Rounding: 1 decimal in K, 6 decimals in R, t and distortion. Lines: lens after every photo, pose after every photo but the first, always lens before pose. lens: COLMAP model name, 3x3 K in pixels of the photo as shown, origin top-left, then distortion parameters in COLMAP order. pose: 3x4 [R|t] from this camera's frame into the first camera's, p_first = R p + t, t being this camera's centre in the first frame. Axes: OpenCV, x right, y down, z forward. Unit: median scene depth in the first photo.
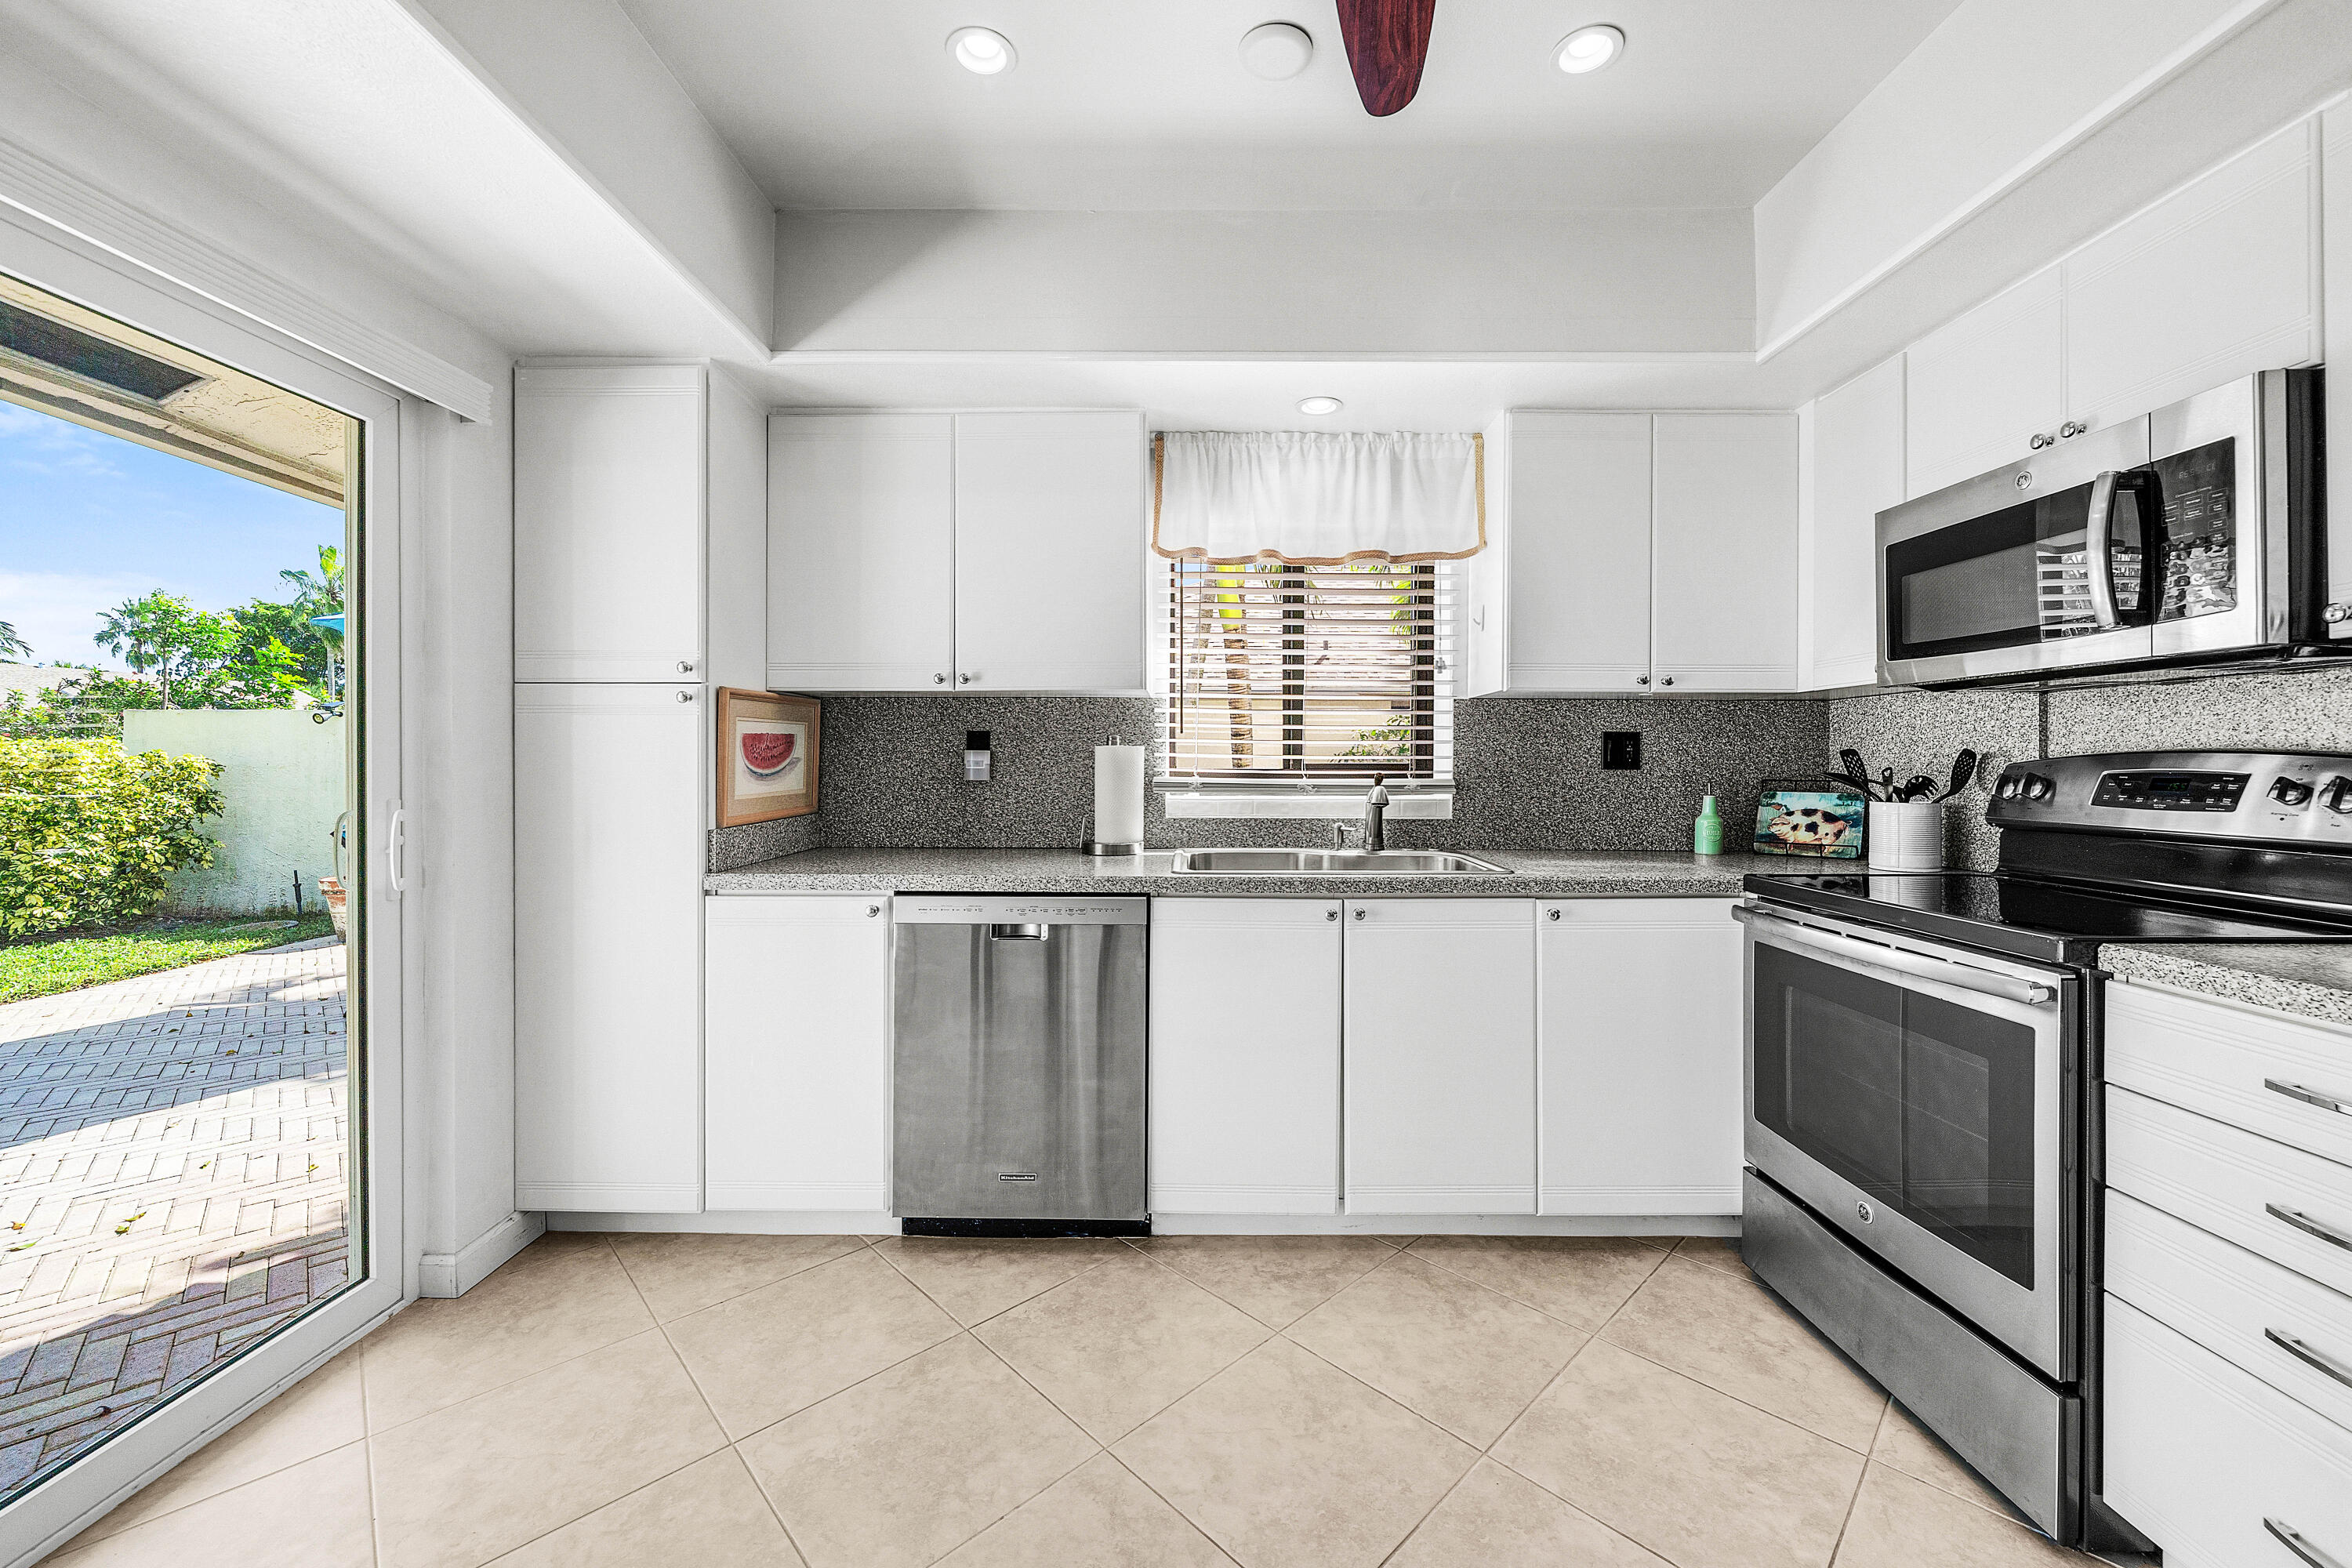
lens RADIAL K [[894.3, 0, 1173.3], [0, 894.3, 756.5], [0, 0, 1]] dist [-0.012905, -0.000064]
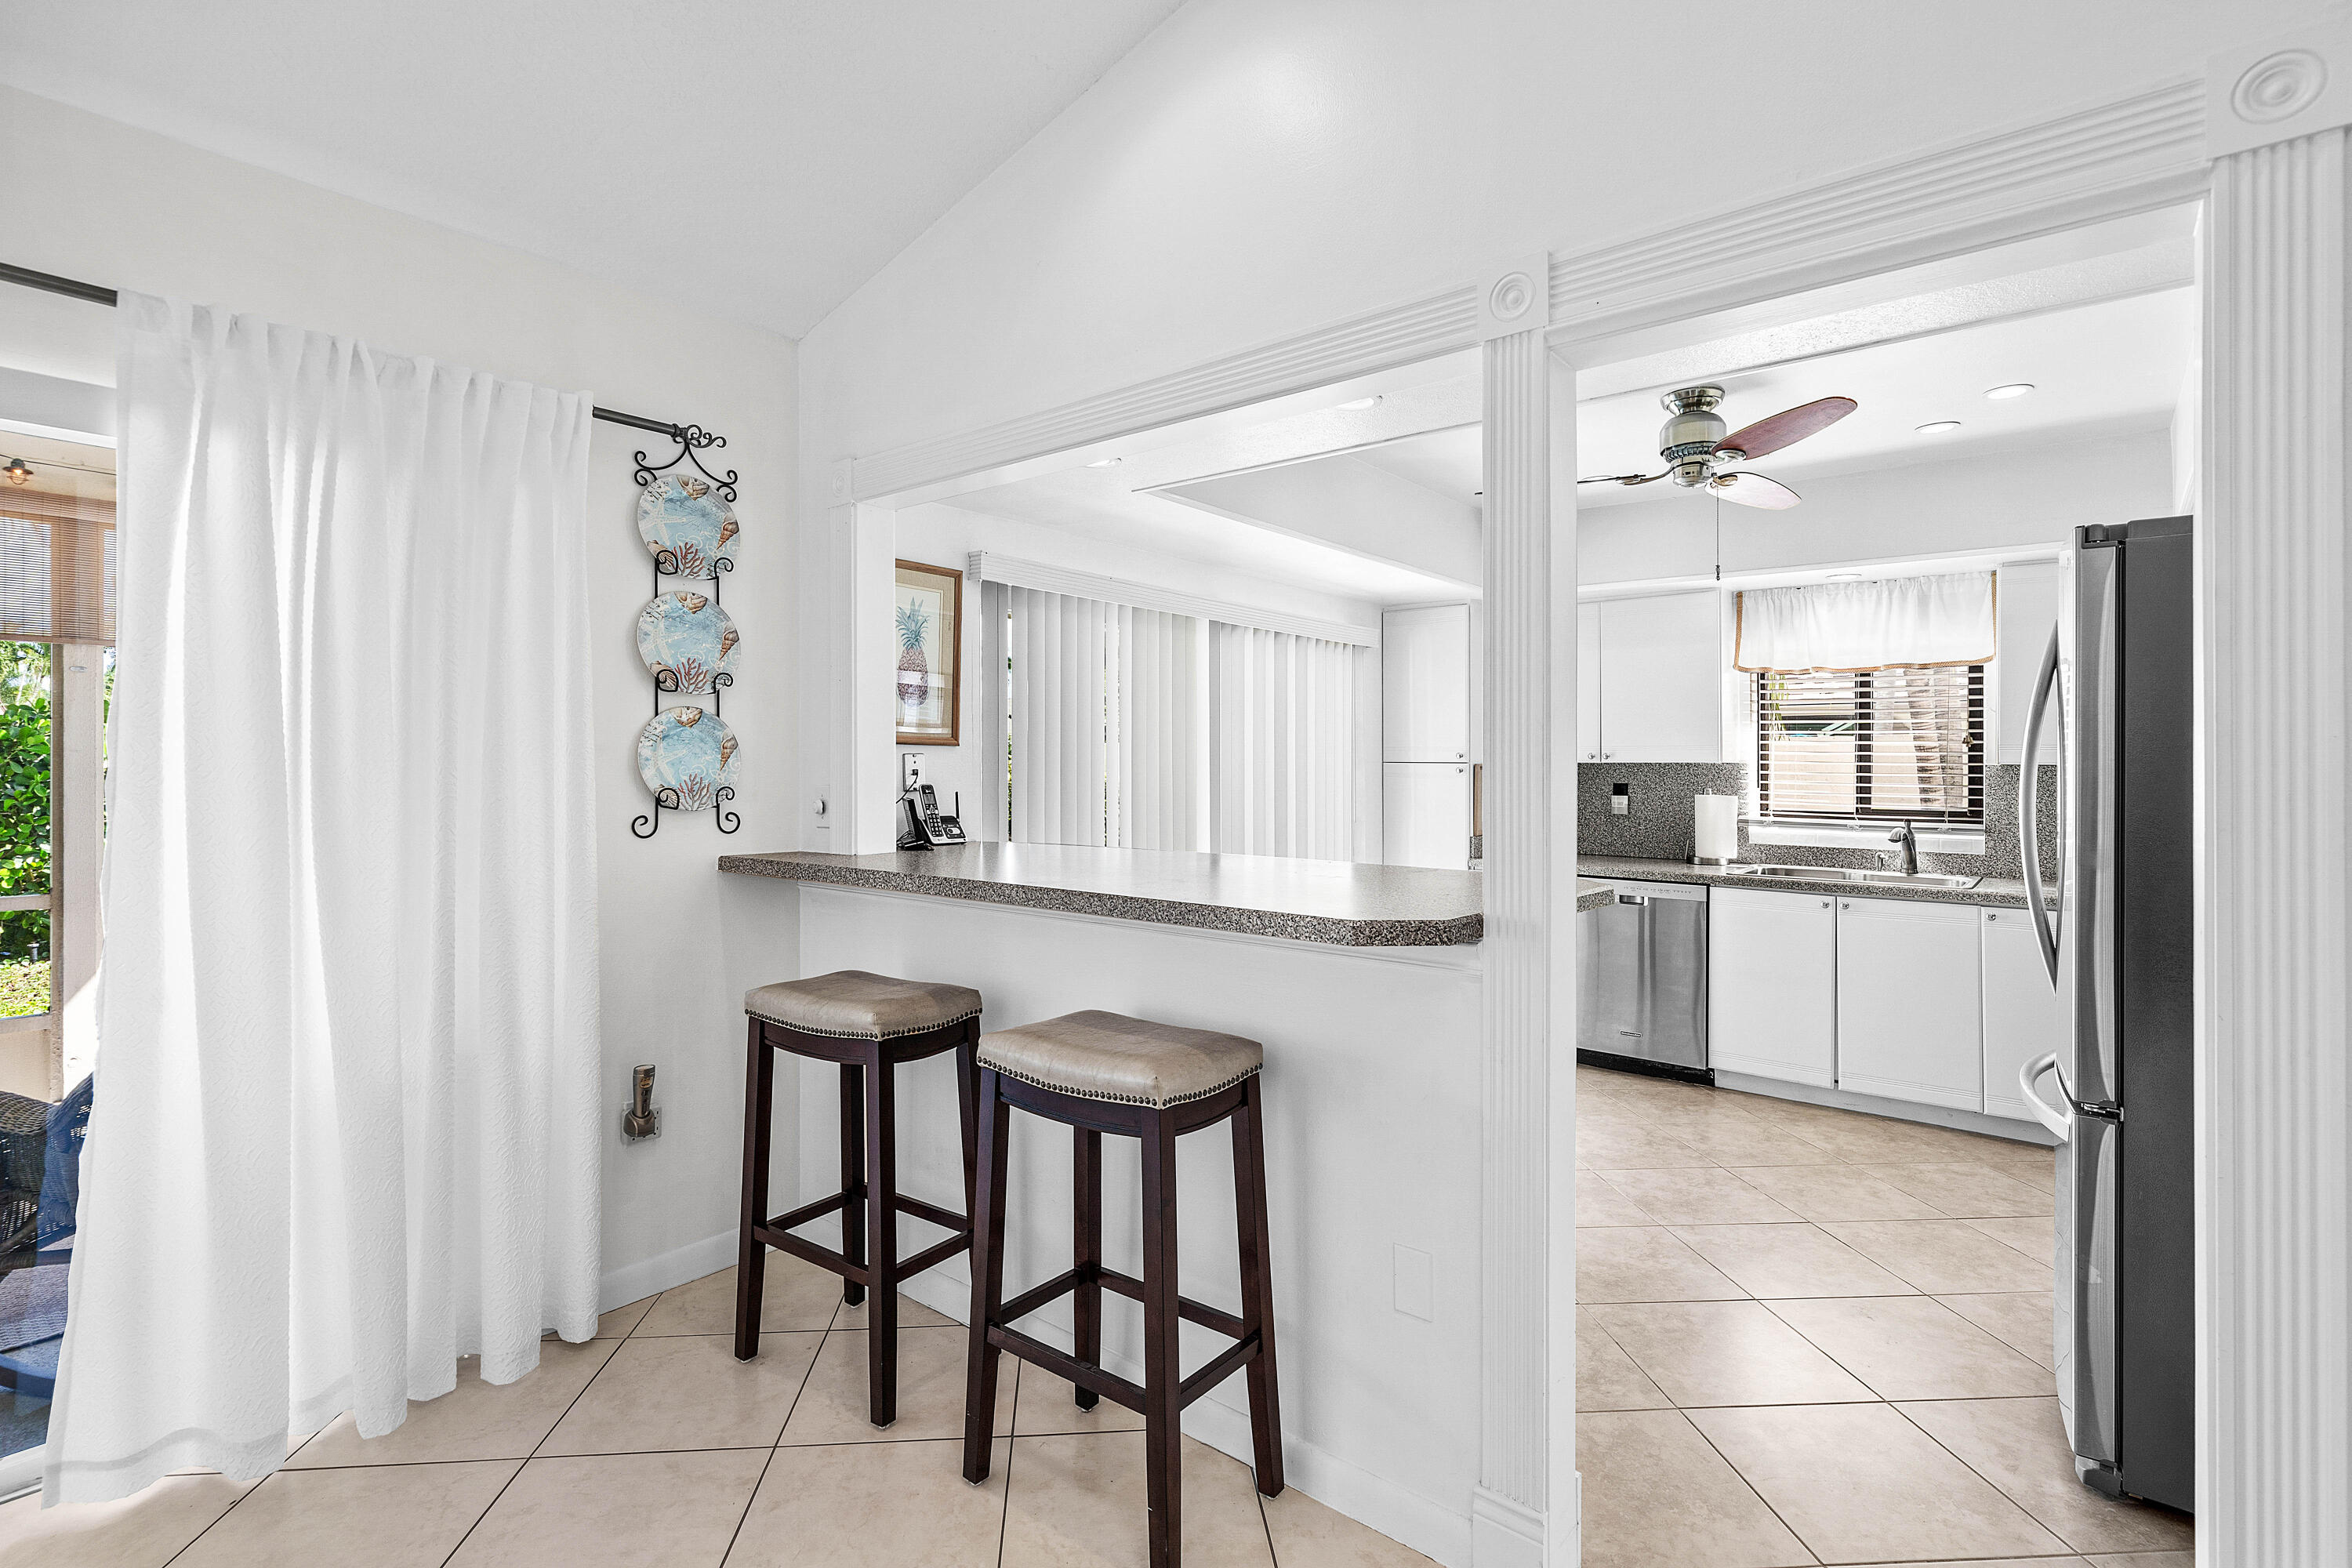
lens RADIAL K [[1107.4, 0, 1175.3], [0, 1107.4, 735.8], [0, 0, 1]] dist [0.000914, 0.000331]
pose [[0.779819, -0.011126, -0.625906, 0.487671], [-0.002538, 0.999778, -0.020934, -0.084400], [0.626000, 0.017914, 0.779617, -1.271129]]
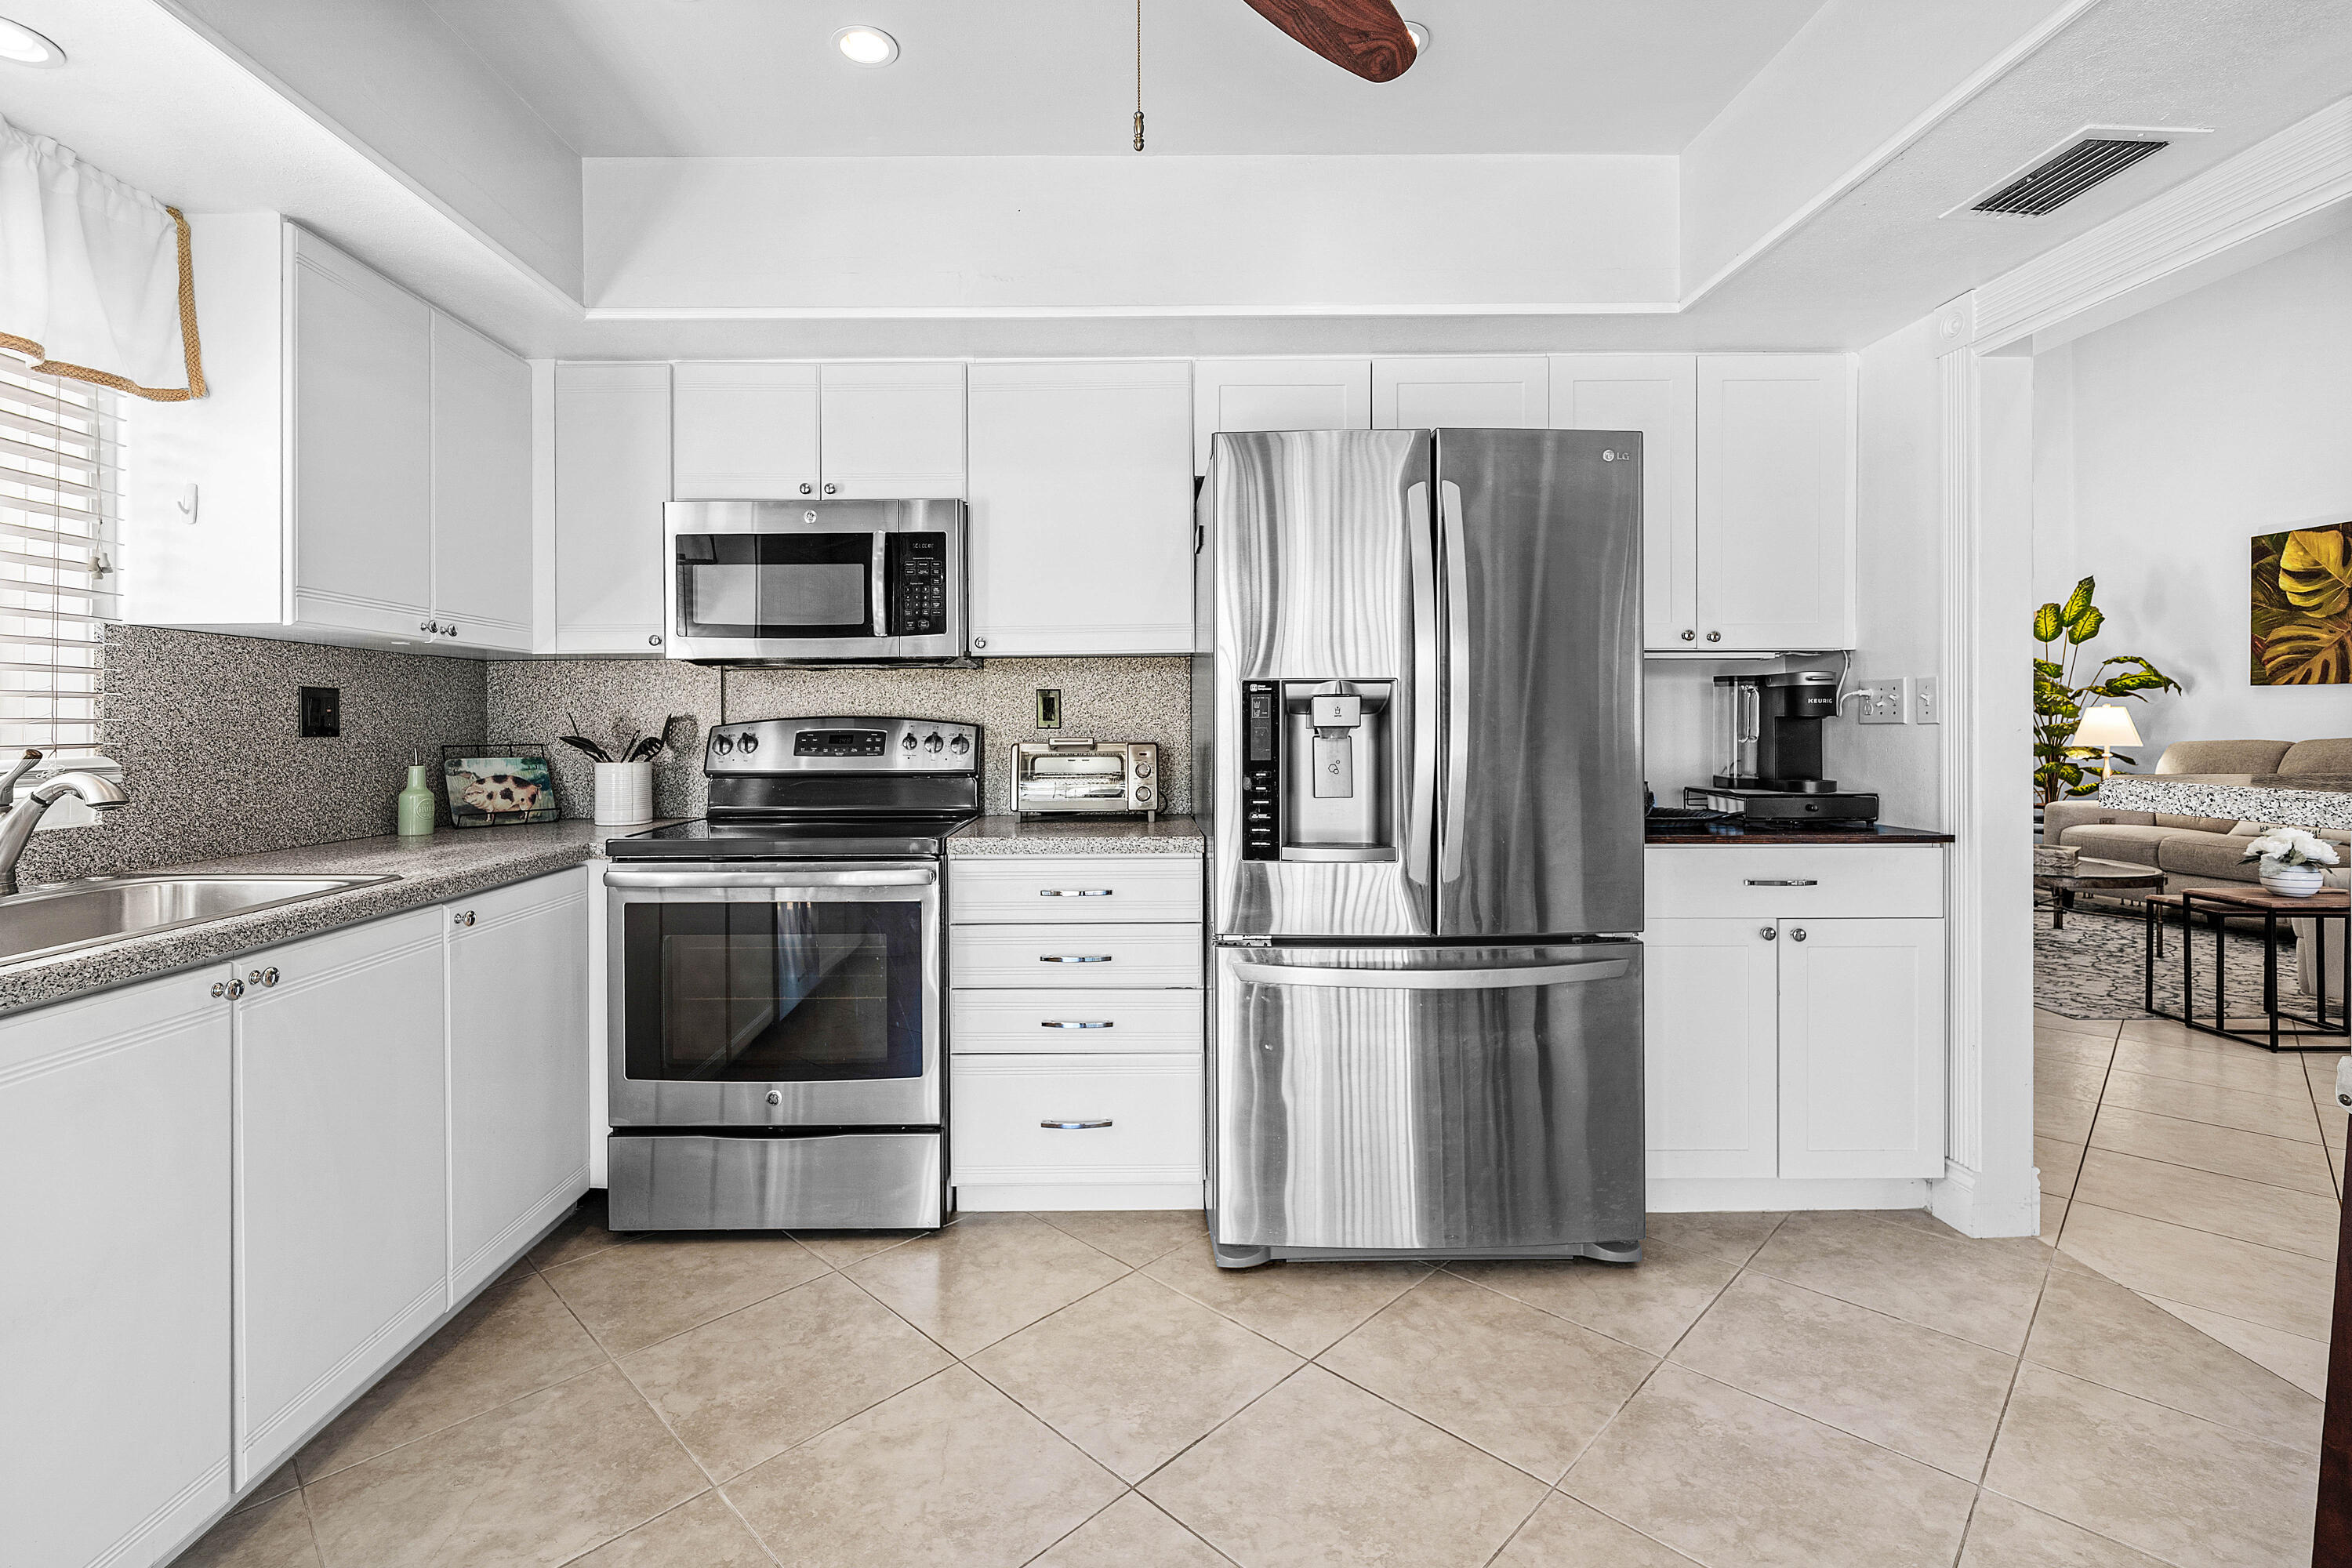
lens RADIAL K [[1053.1, 0, 1138.4], [0, 1053.1, 712.9], [0, 0, 1]] dist [-0.000955, 0.000052]
pose [[-0.013486, 0.006950, 0.999885, -0.483718], [-0.001294, 0.999975, -0.006968, -0.000664], [-0.999908, -0.001388, -0.013477, 0.379994]]
